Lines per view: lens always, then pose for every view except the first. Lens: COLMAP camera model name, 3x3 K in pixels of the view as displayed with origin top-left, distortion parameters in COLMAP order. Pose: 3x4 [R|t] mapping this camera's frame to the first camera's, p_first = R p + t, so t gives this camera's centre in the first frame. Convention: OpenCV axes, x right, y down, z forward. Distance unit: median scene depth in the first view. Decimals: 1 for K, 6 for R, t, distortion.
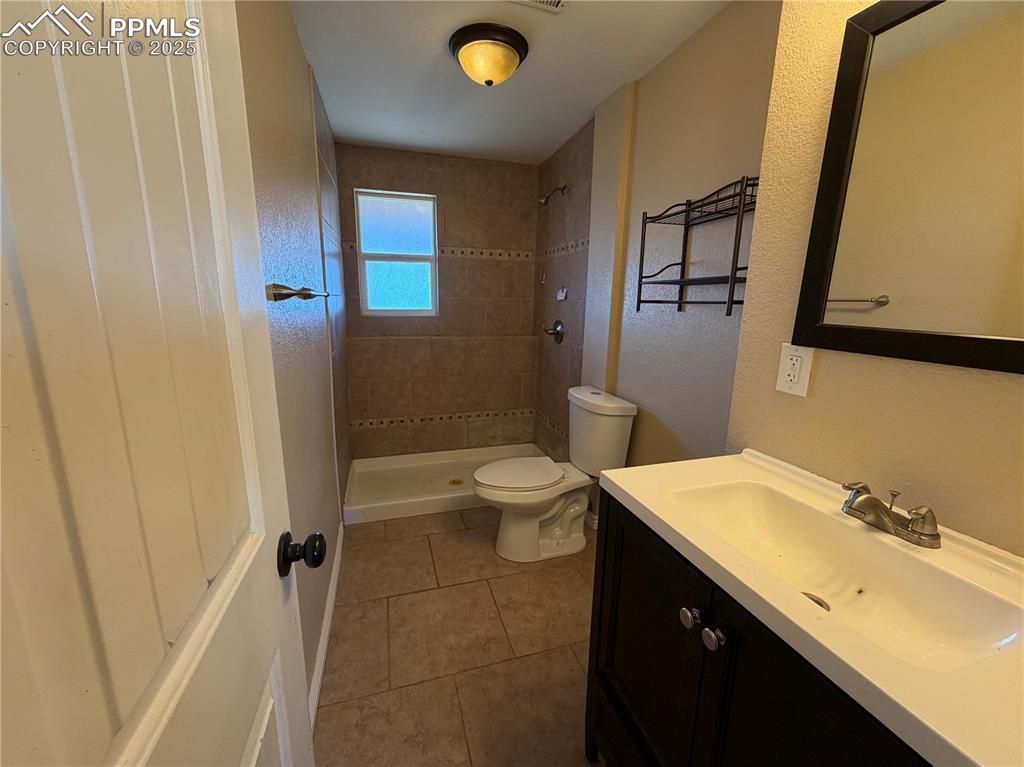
lens RADIAL K [[409.3, 0, 511.7], [0, 409.3, 386.4], [0, 0, 1]] dist [0.000832, -0.000143]
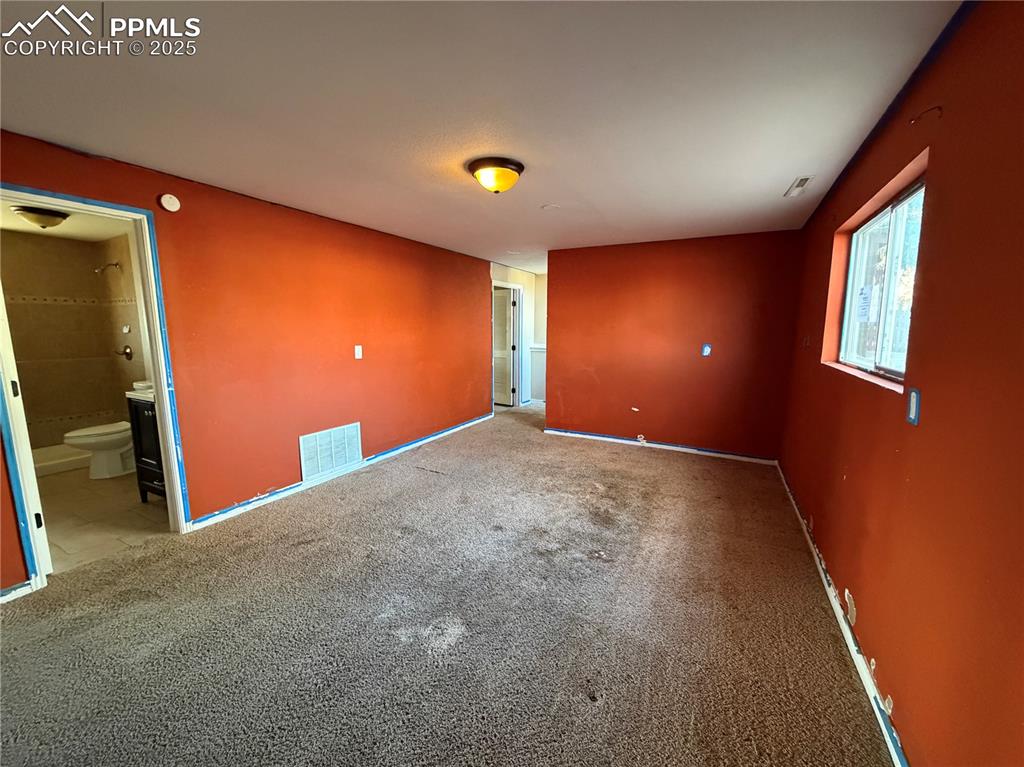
lens RADIAL K [[409.3, 0, 509.9], [0, 409.3, 383.2], [0, 0, 1]] dist [0.000832, -0.000143]
pose [[0.708998, -0.116589, 0.695507, 0.046837], [0.153831, 0.988058, 0.008815, 0.191797], [-0.688229, 0.100741, 0.718466, -1.113180]]
